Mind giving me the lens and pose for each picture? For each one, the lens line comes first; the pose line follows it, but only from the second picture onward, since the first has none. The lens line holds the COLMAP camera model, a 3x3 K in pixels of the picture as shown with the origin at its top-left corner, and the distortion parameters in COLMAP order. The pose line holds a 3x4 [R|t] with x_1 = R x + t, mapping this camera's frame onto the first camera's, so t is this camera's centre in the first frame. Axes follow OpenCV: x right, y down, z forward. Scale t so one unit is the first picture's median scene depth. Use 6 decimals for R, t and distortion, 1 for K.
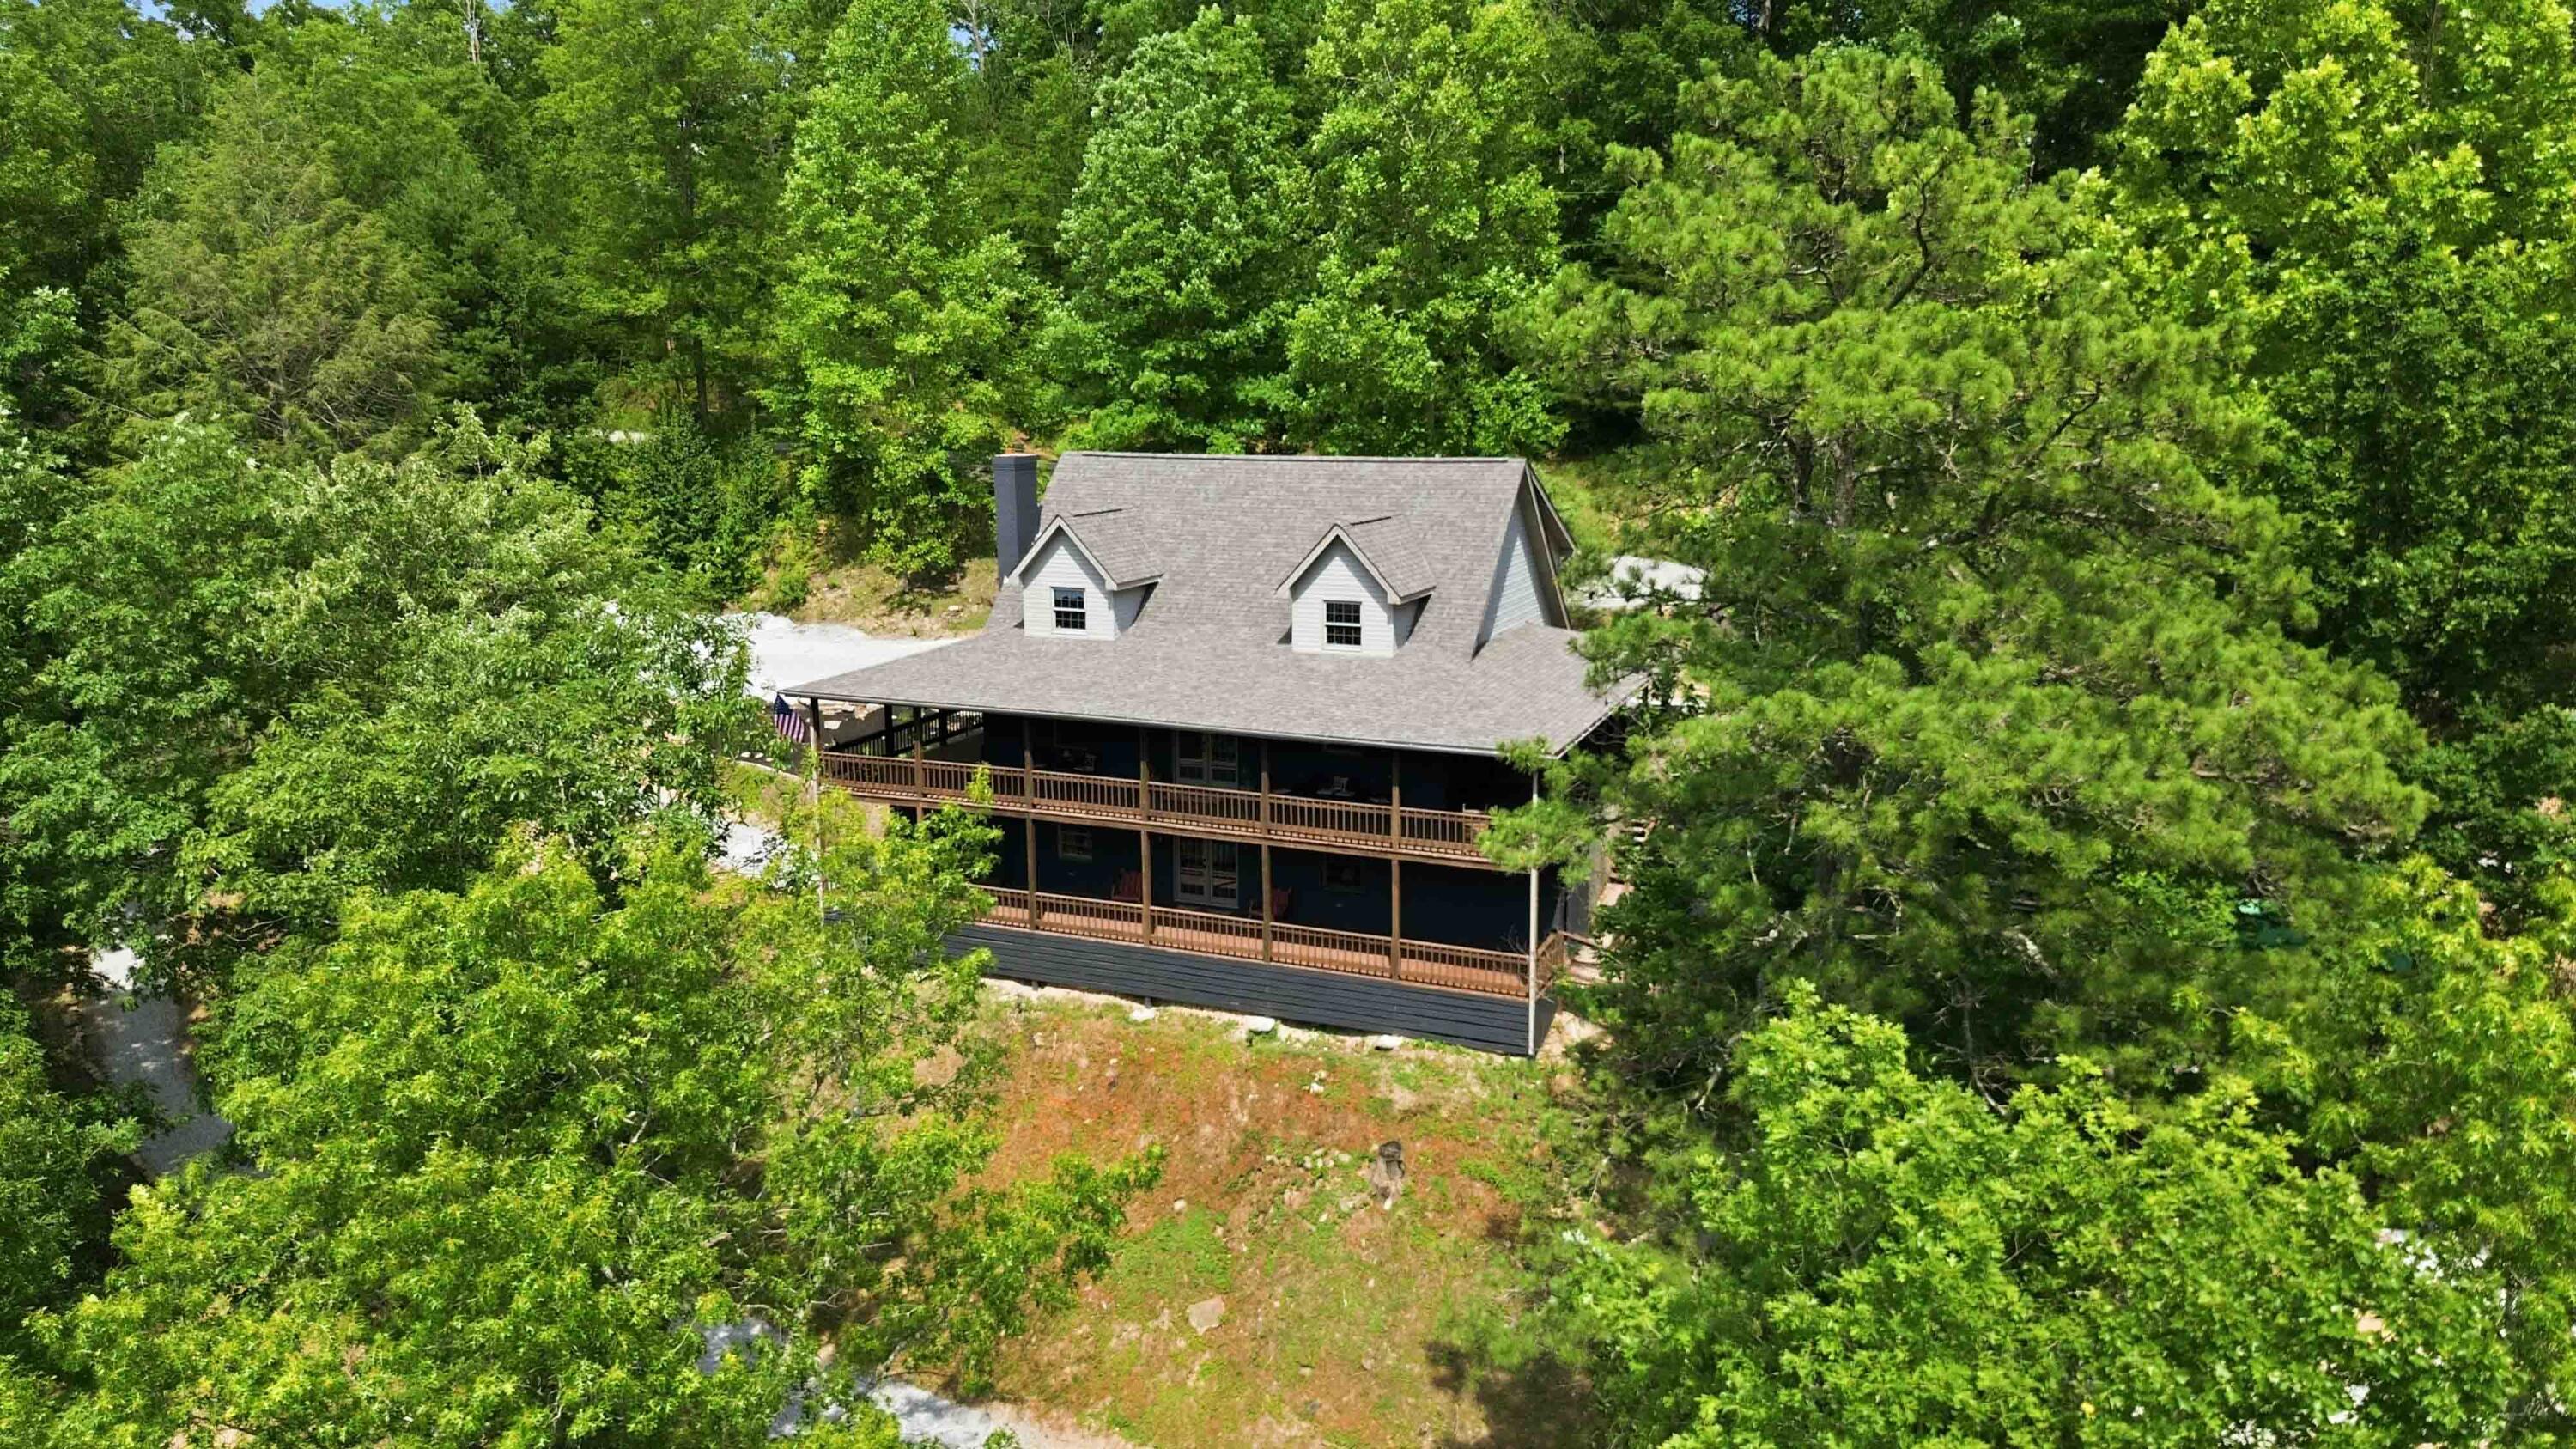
lens RADIAL K [[1856.8, 0, 1241.7], [0, 1856.8, 717.9], [0, 0, 1]] dist [0.064496, 0.000497]
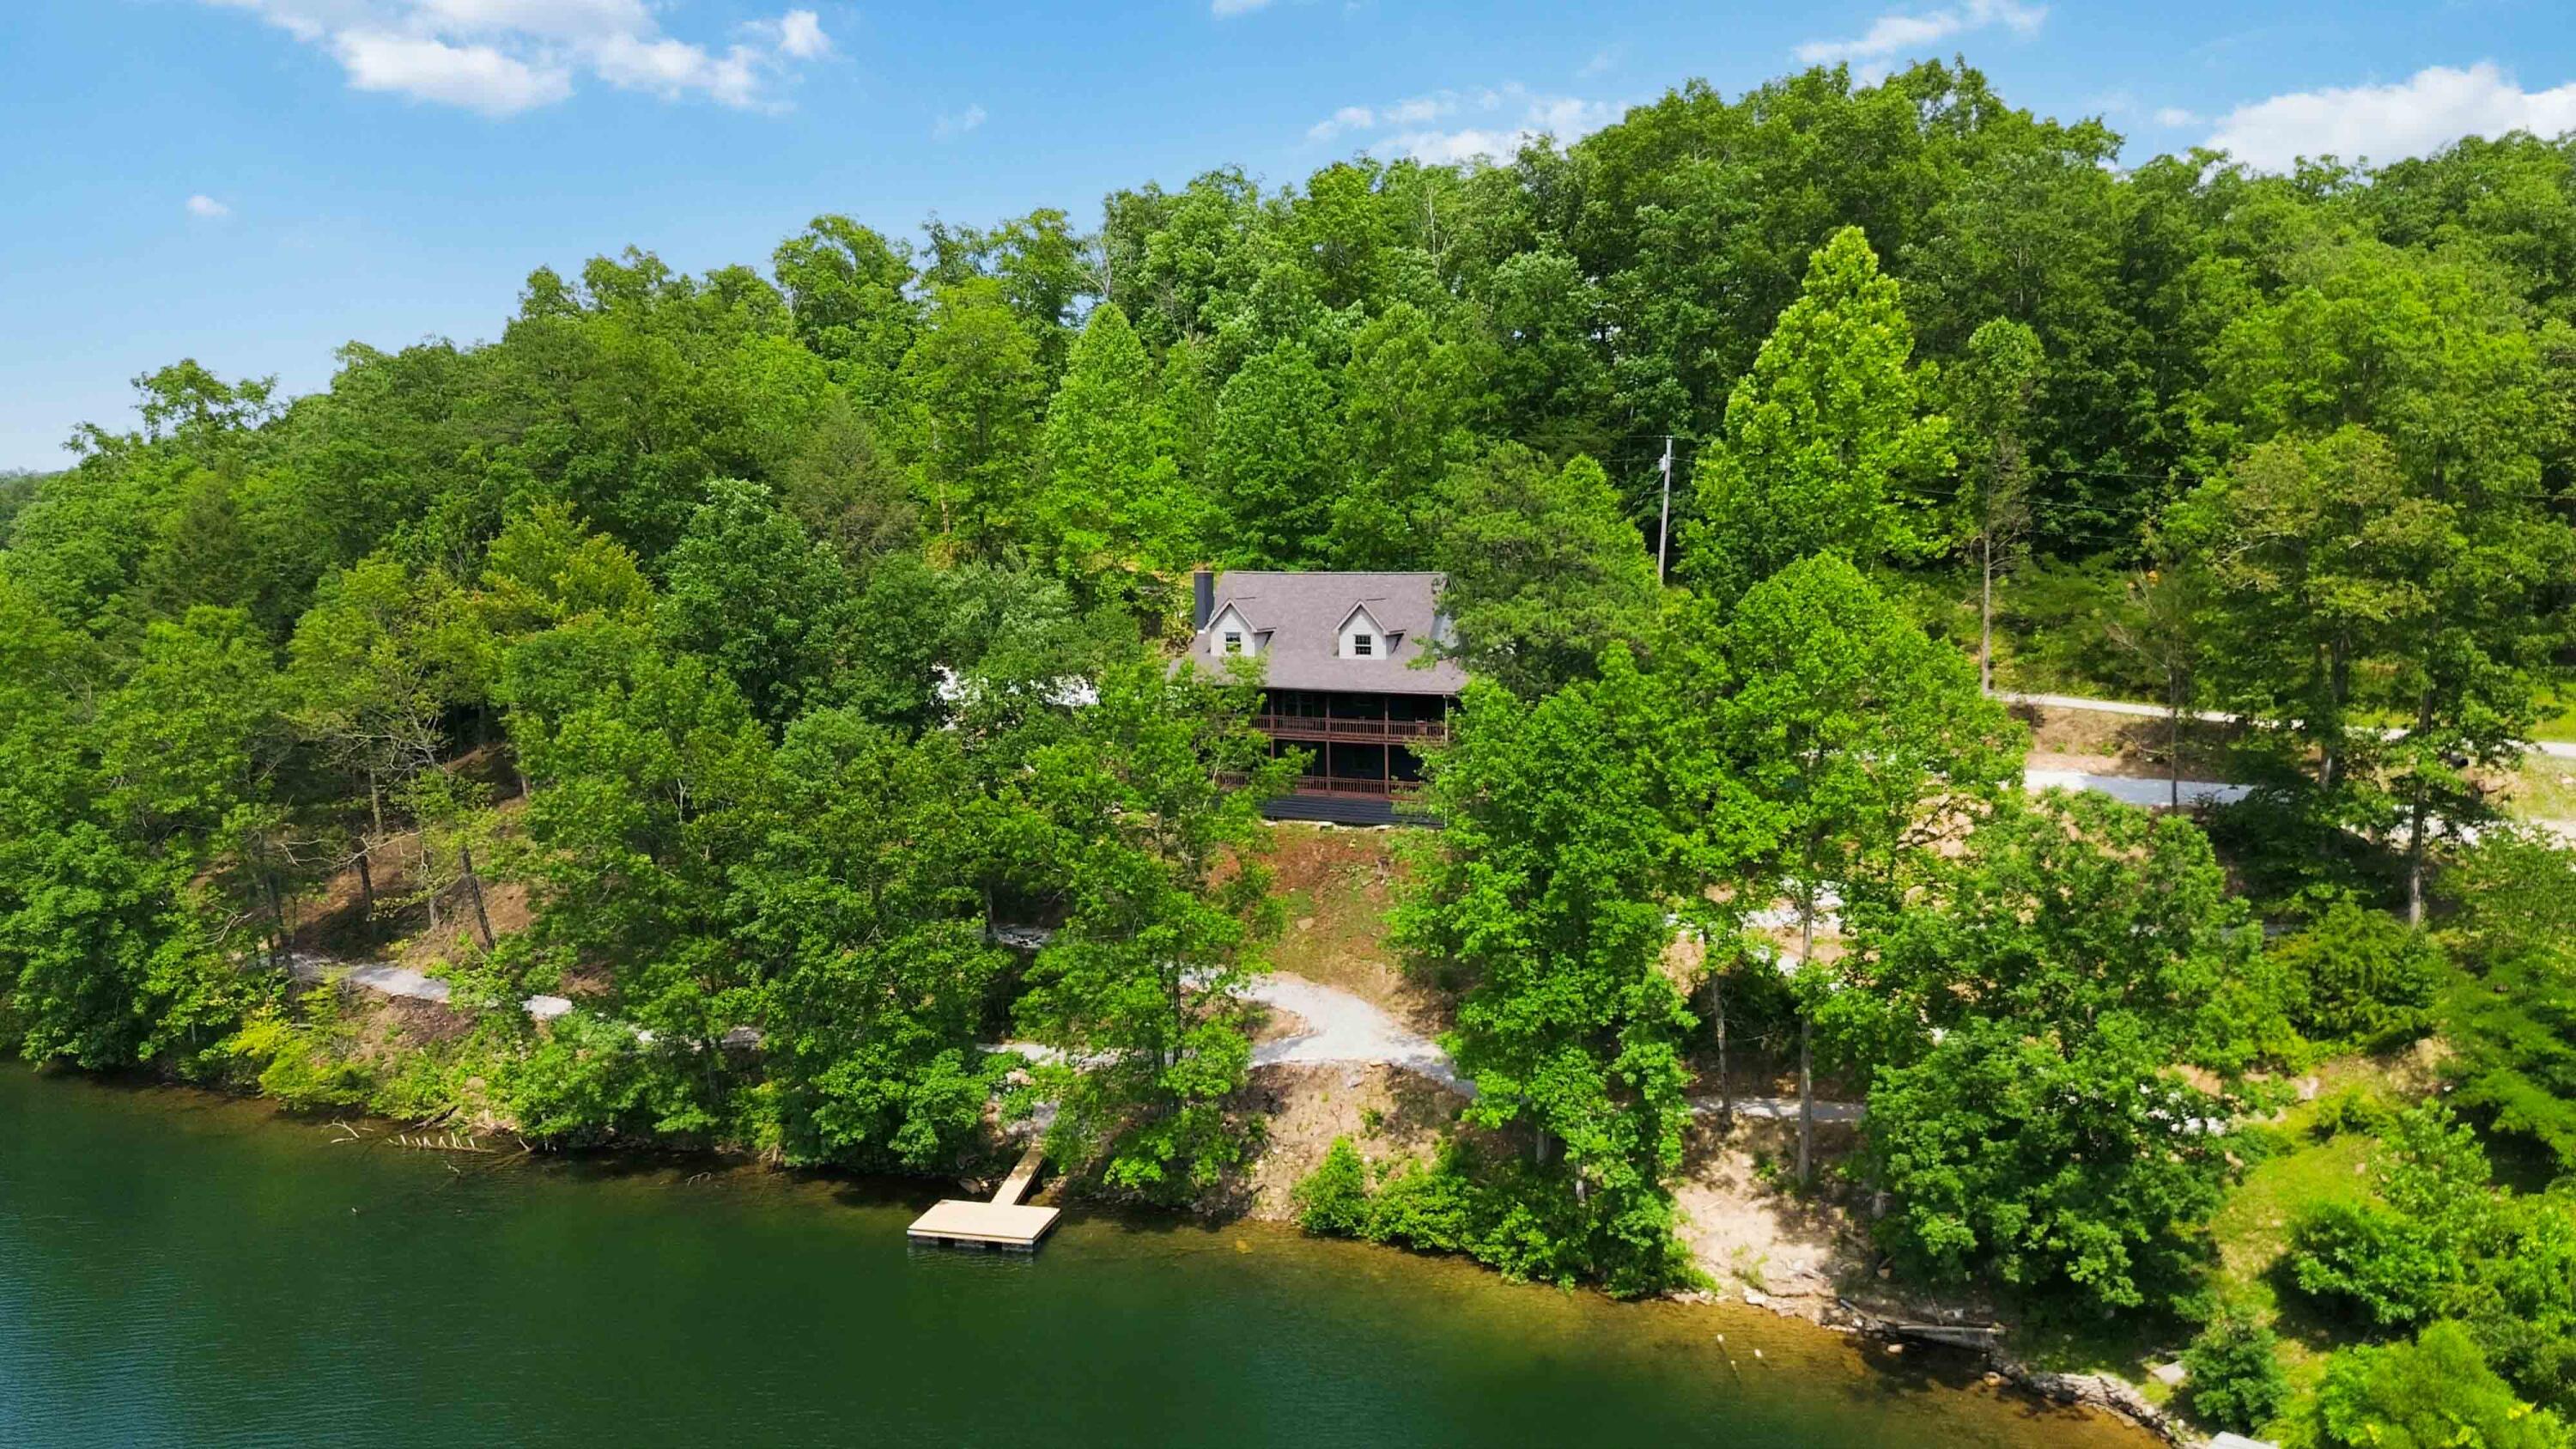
lens RADIAL K [[1794.1, 0, 1288.0], [0, 1794.1, 724.5], [0, 0, 1]] dist [0.021551, -0.000250]
pose [[0.999819, 0.004277, 0.018524, -0.060994], [-0.002726, 0.996551, -0.082937, 0.183572], [-0.018815, 0.082871, 0.996383, -0.922704]]
